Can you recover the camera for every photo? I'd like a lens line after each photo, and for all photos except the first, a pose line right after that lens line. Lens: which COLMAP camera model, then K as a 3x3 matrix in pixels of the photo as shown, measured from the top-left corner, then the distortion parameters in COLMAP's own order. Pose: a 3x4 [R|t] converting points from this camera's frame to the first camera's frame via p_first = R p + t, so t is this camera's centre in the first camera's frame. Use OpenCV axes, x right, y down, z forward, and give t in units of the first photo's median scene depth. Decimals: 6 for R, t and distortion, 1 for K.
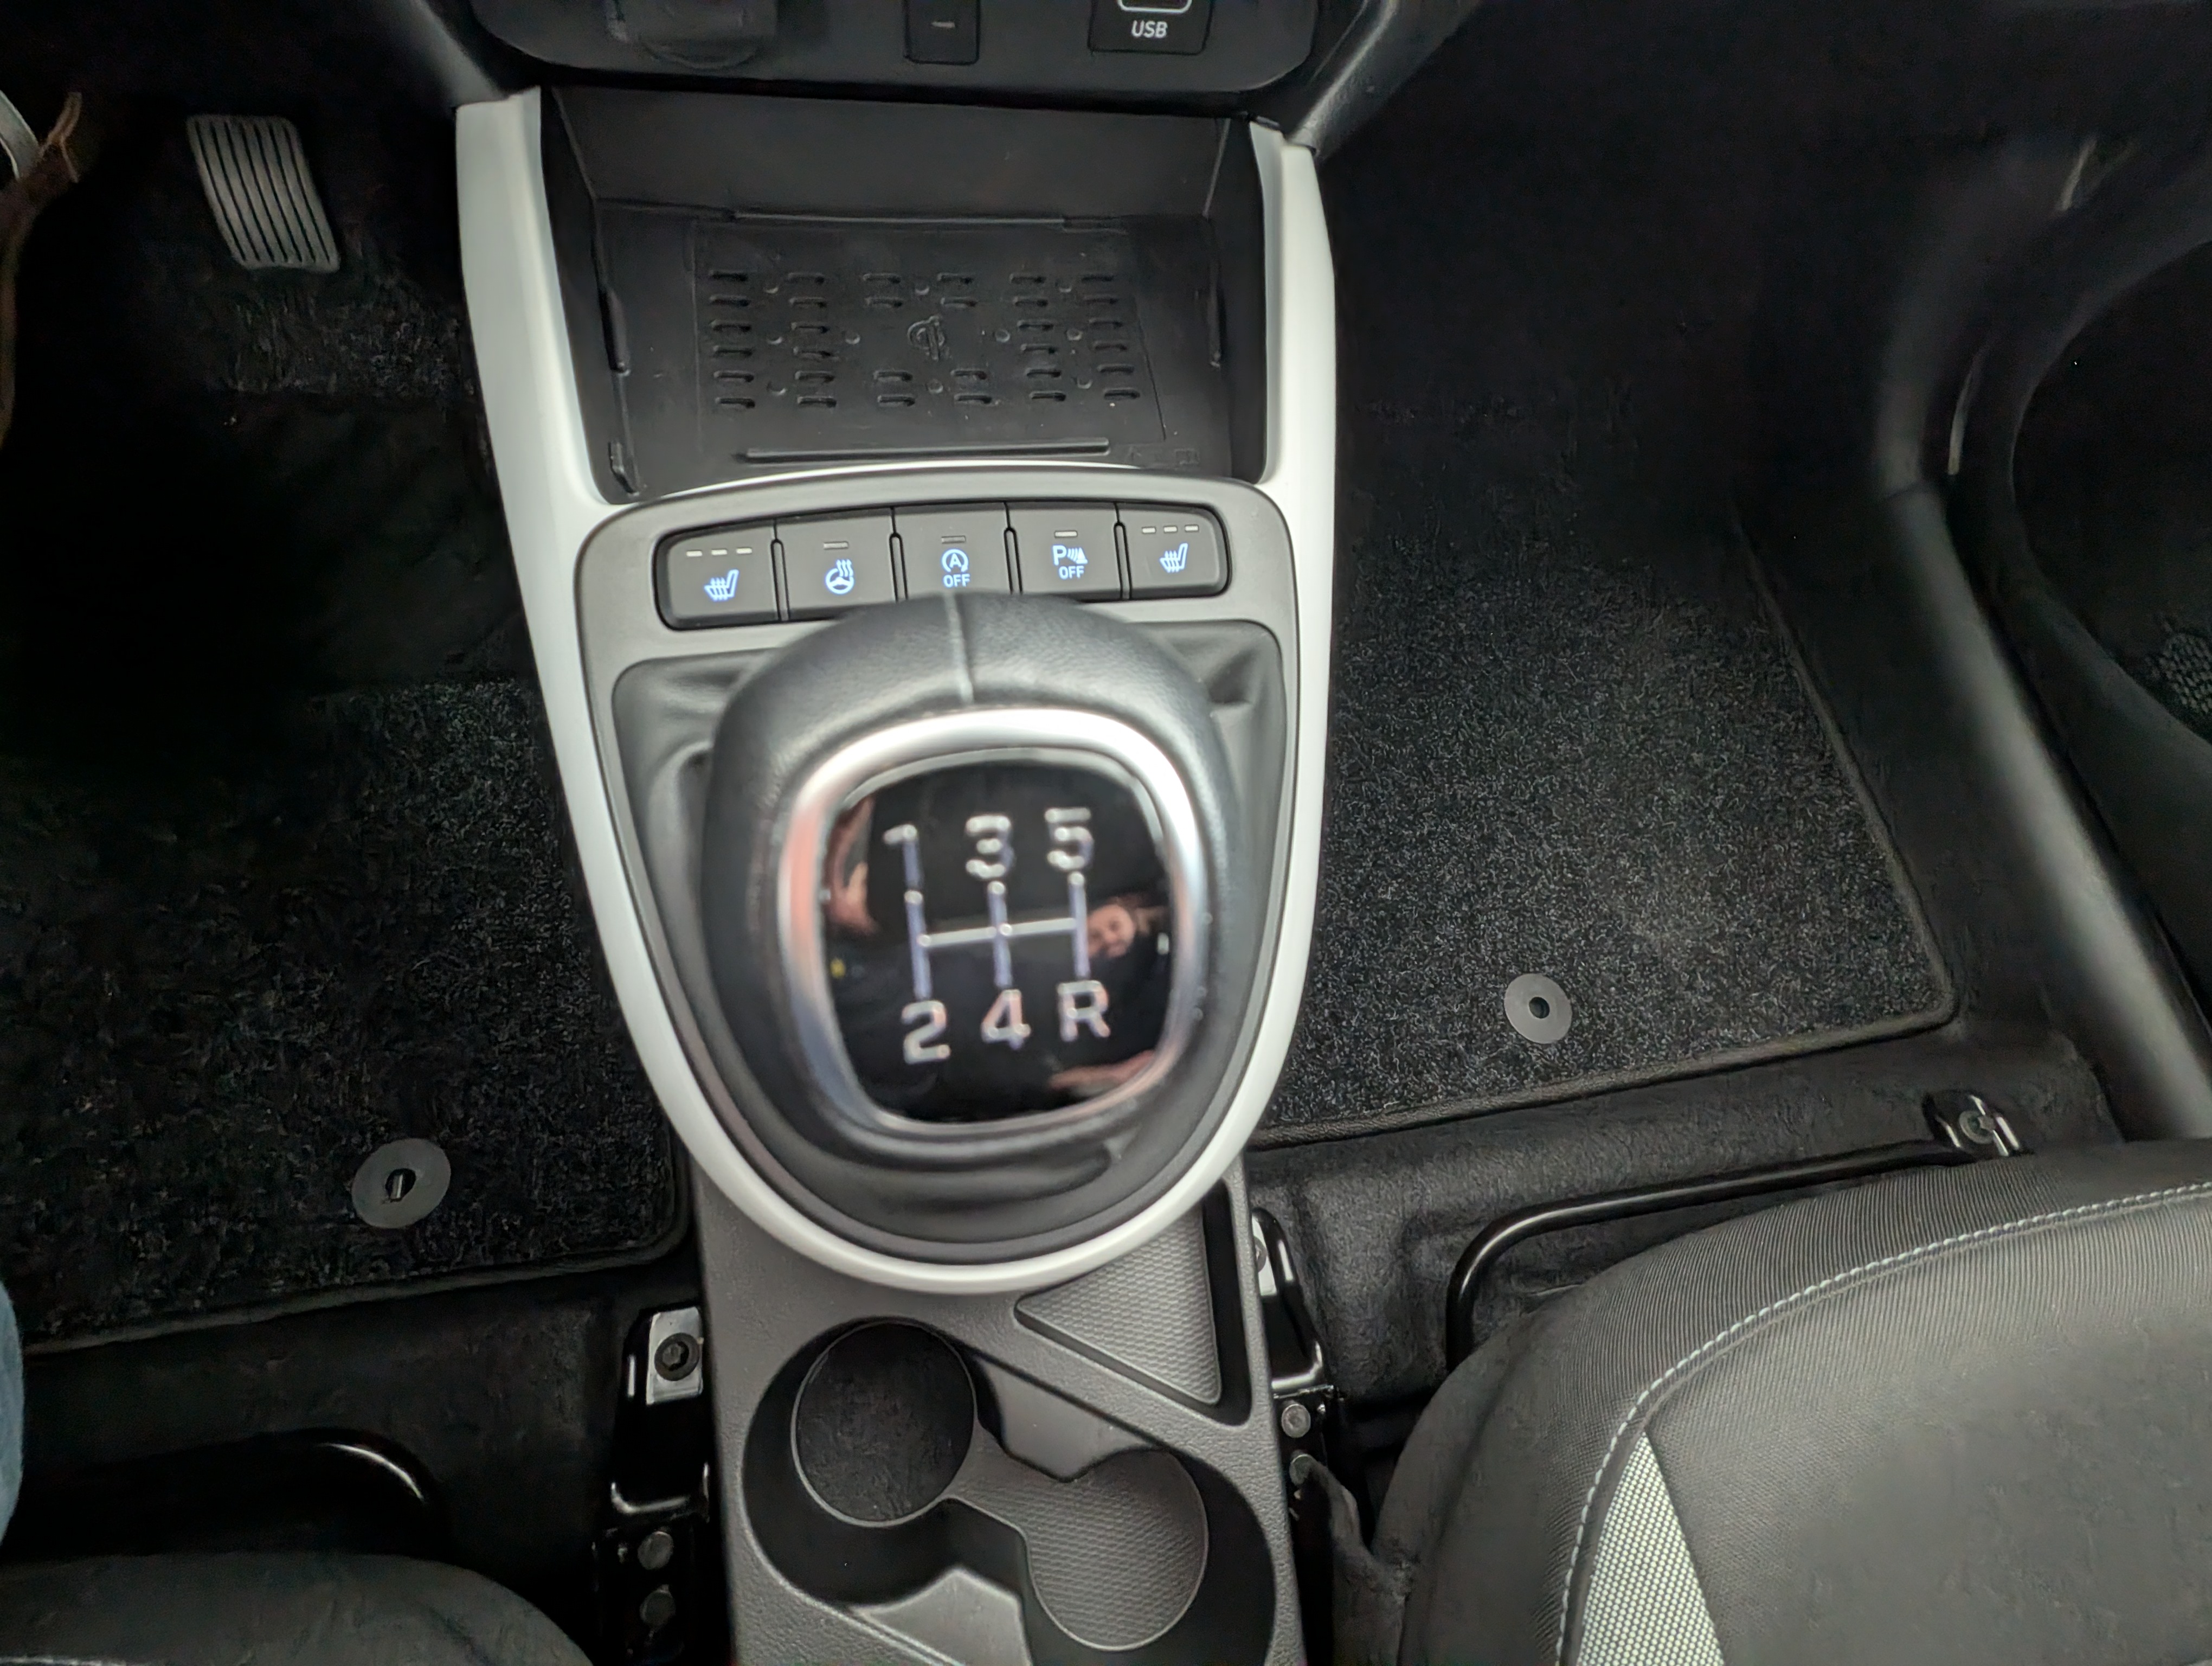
lens RADIAL K [[1040.7, 0, 1097.4], [0, 1040.7, 833.8], [0, 0, 1]] dist [-0.001052, 0.001885]
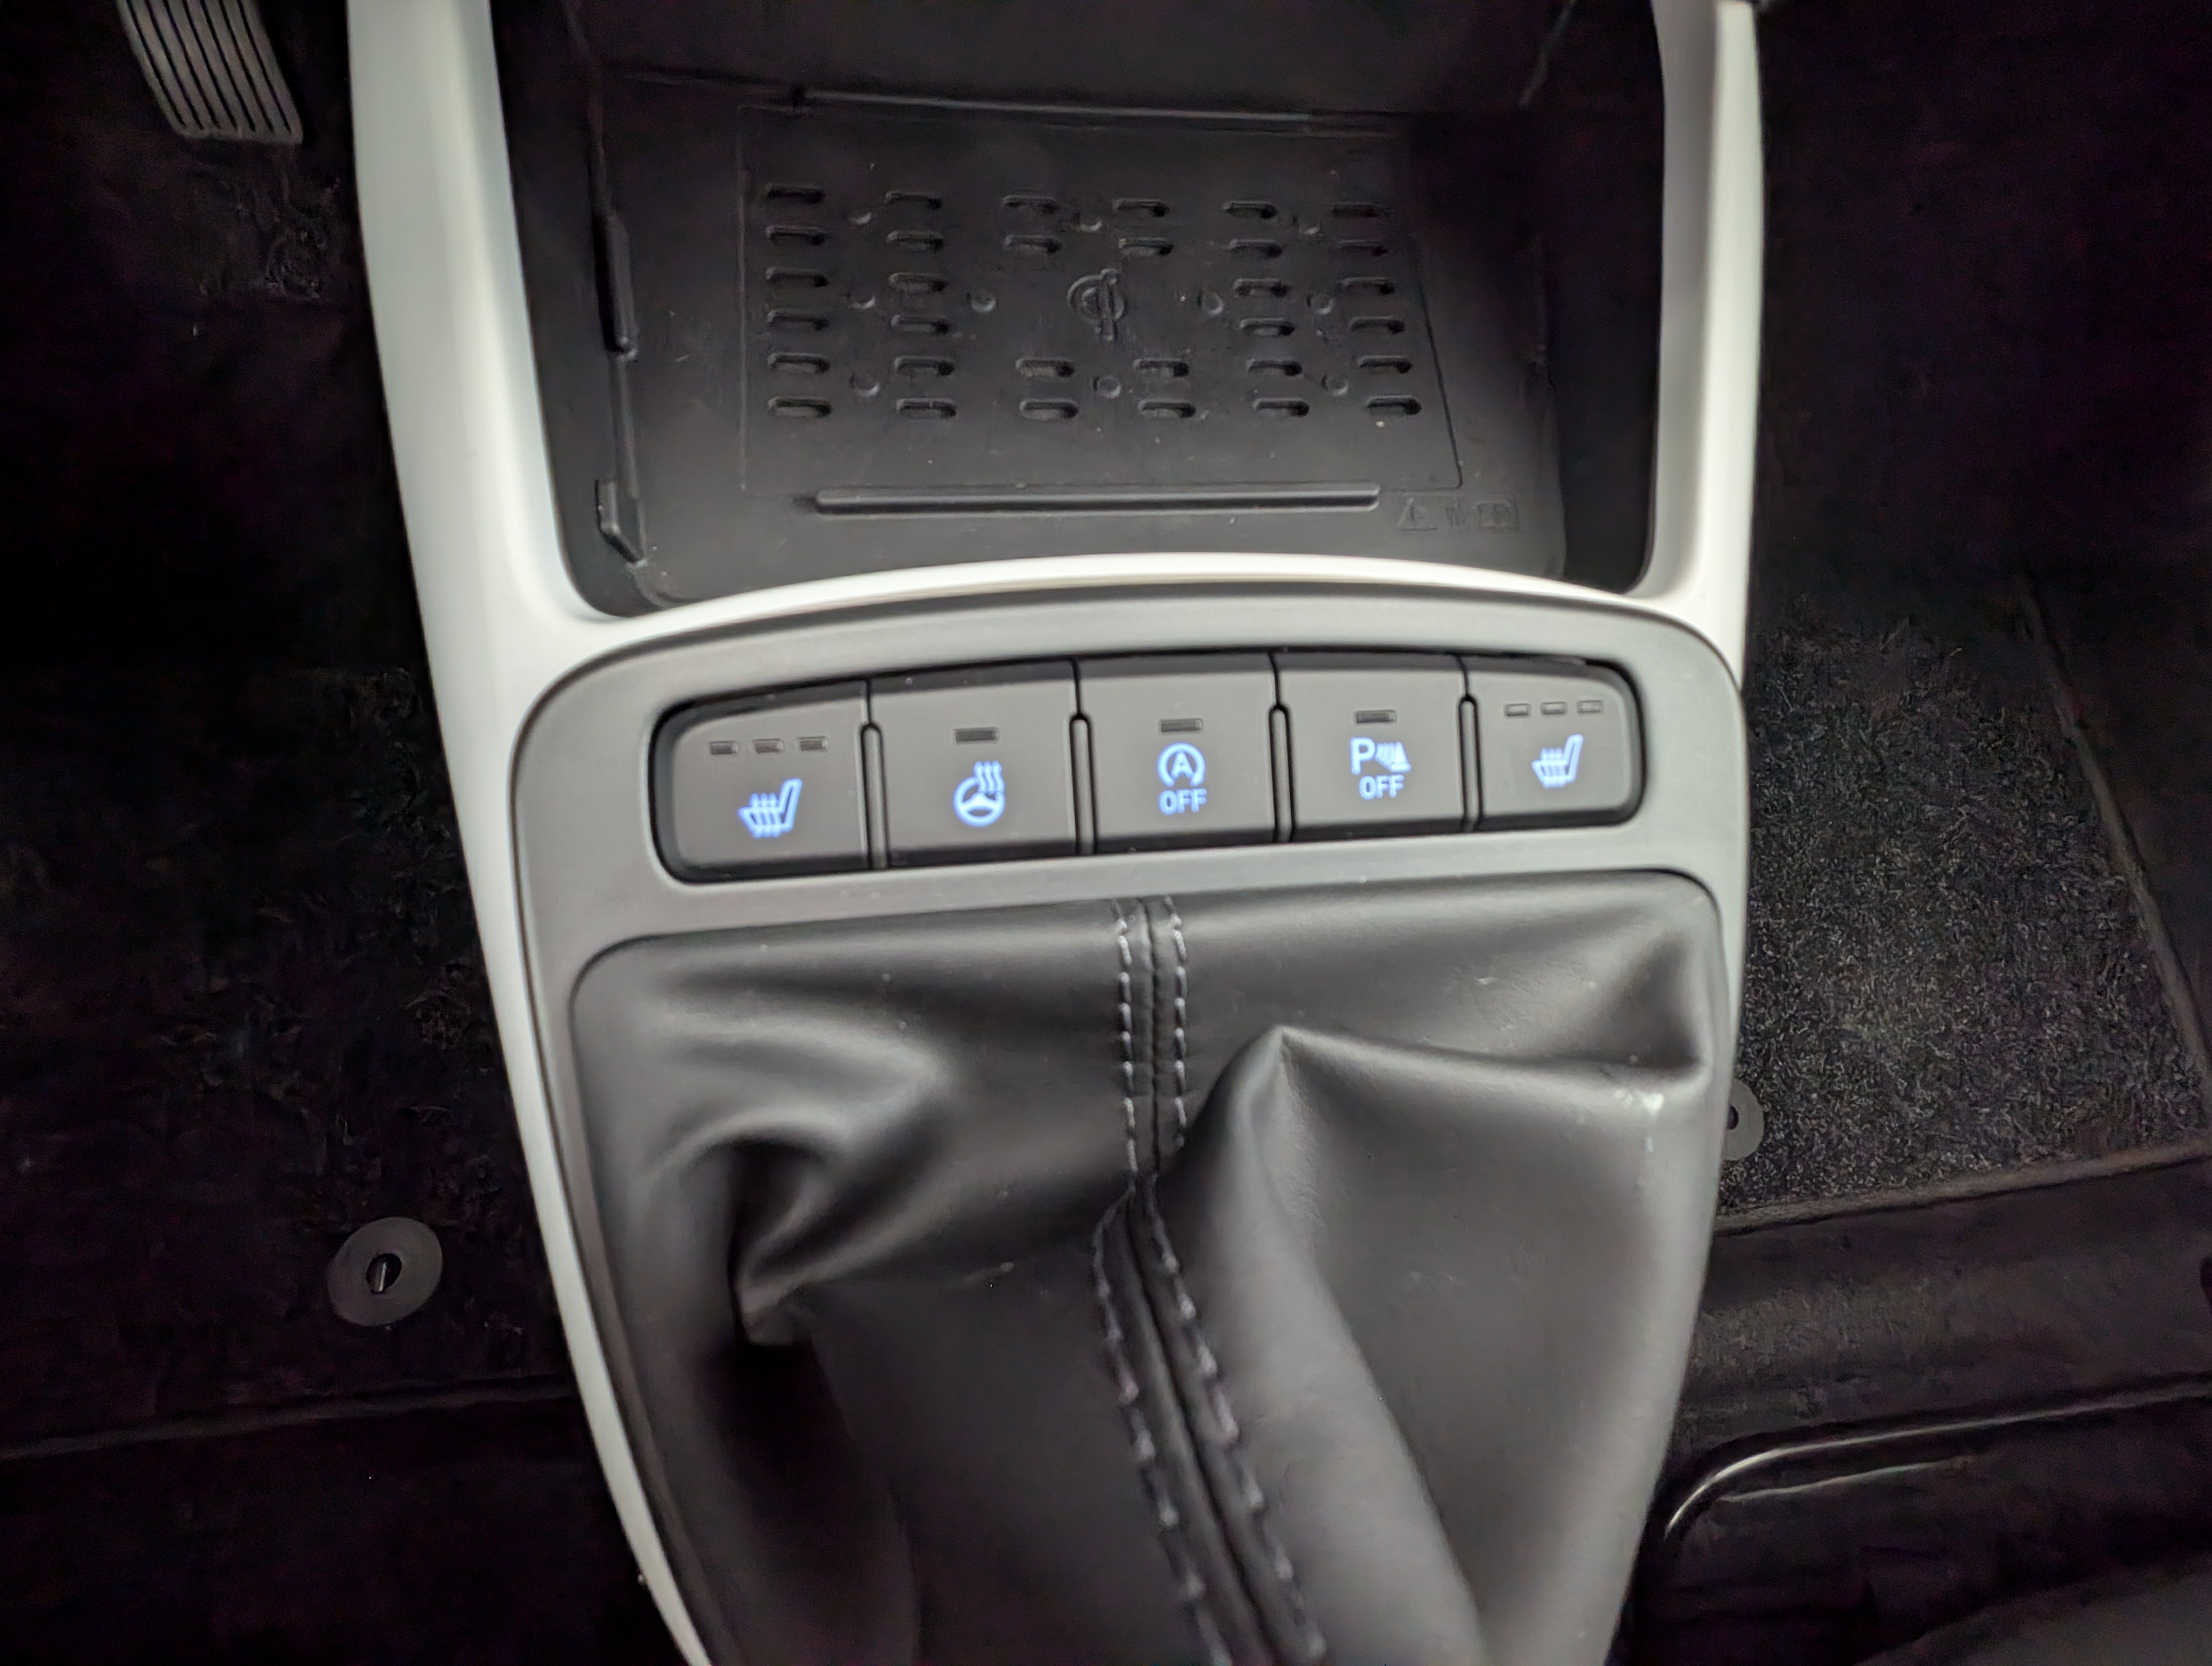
lens RADIAL K [[1040.7, 0, 1097.4], [0, 1040.7, 833.8], [0, 0, 1]] dist [-0.001052, 0.001885]
pose [[0.997757, 0.056292, -0.036218, -0.119064], [-0.052976, 0.994818, 0.086774, -0.202149], [0.040915, -0.084661, 0.995569, 0.324729]]
